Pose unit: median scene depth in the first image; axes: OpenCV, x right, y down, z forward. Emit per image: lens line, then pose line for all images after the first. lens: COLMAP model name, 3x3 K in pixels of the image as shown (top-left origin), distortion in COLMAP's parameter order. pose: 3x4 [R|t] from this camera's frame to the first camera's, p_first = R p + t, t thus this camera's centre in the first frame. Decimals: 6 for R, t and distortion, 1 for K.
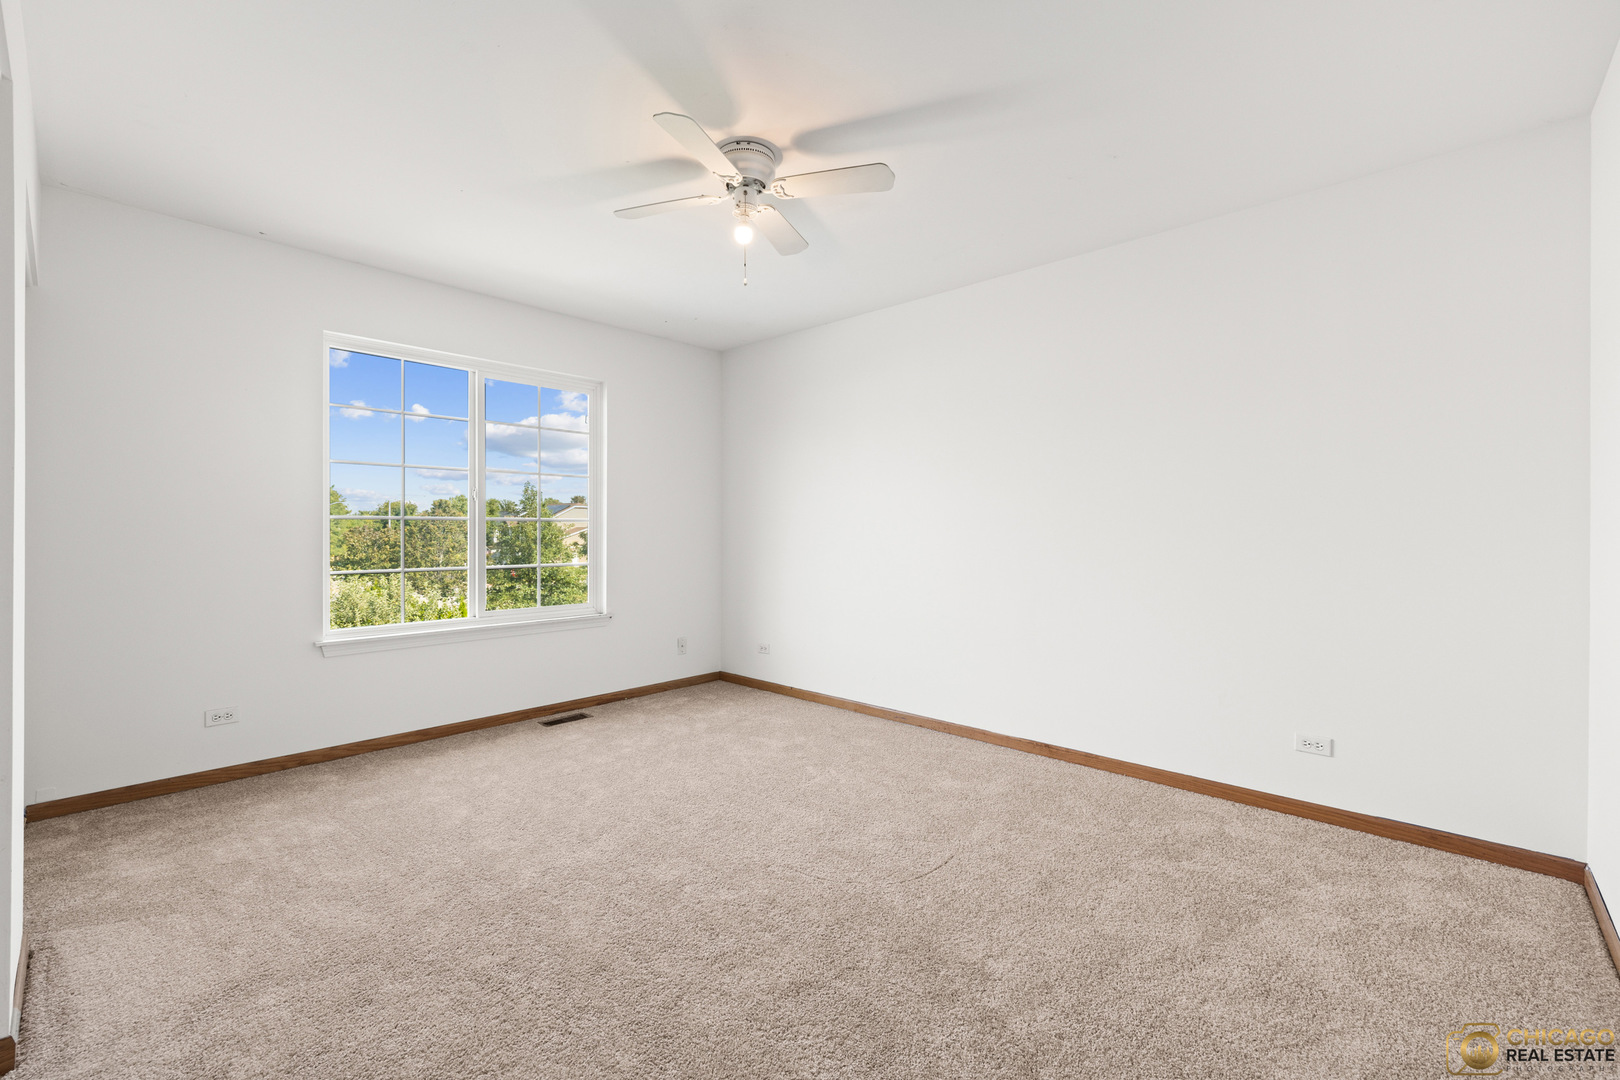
lens RADIAL K [[672.2, 0, 806.5], [0, 672.2, 535.8], [0, 0, 1]] dist [-0.001366, 0.000047]
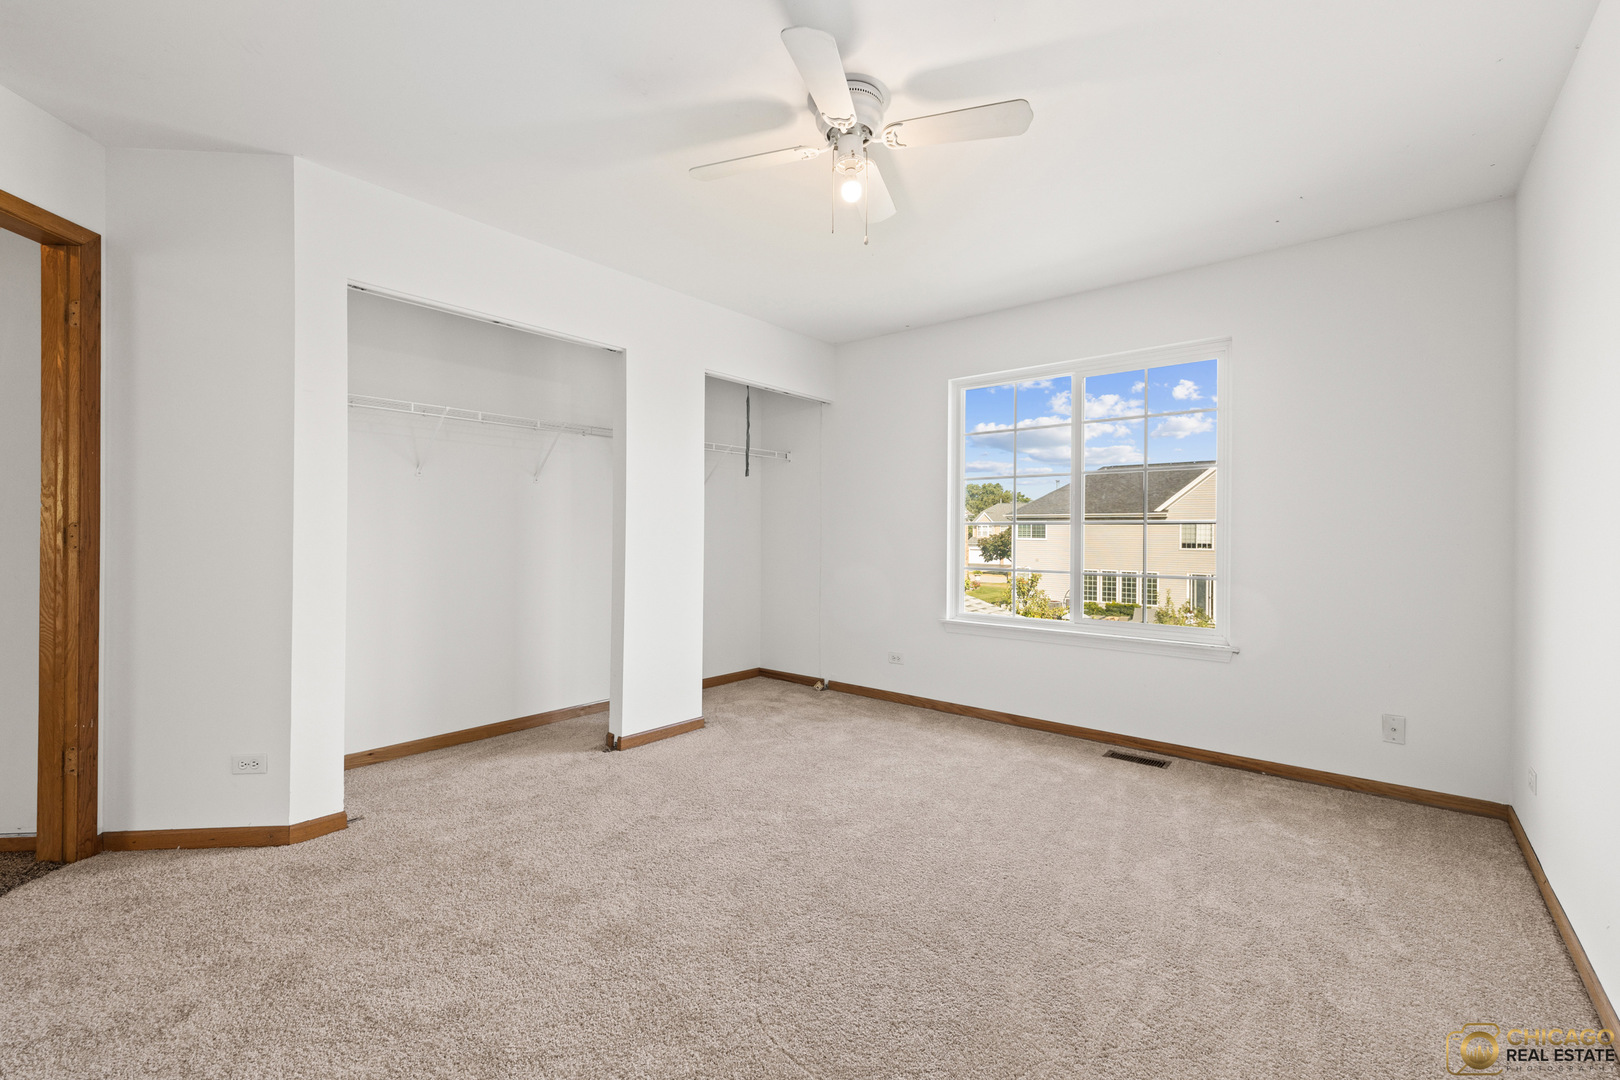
lens RADIAL K [[672.2, 0, 805.9], [0, 672.2, 532.7], [0, 0, 1]] dist [-0.001366, 0.000047]
pose [[0.040815, 0.003447, -0.999161, 0.554662], [-0.007935, 0.999964, 0.003126, -0.012327], [0.999135, 0.007801, 0.040841, 0.652200]]
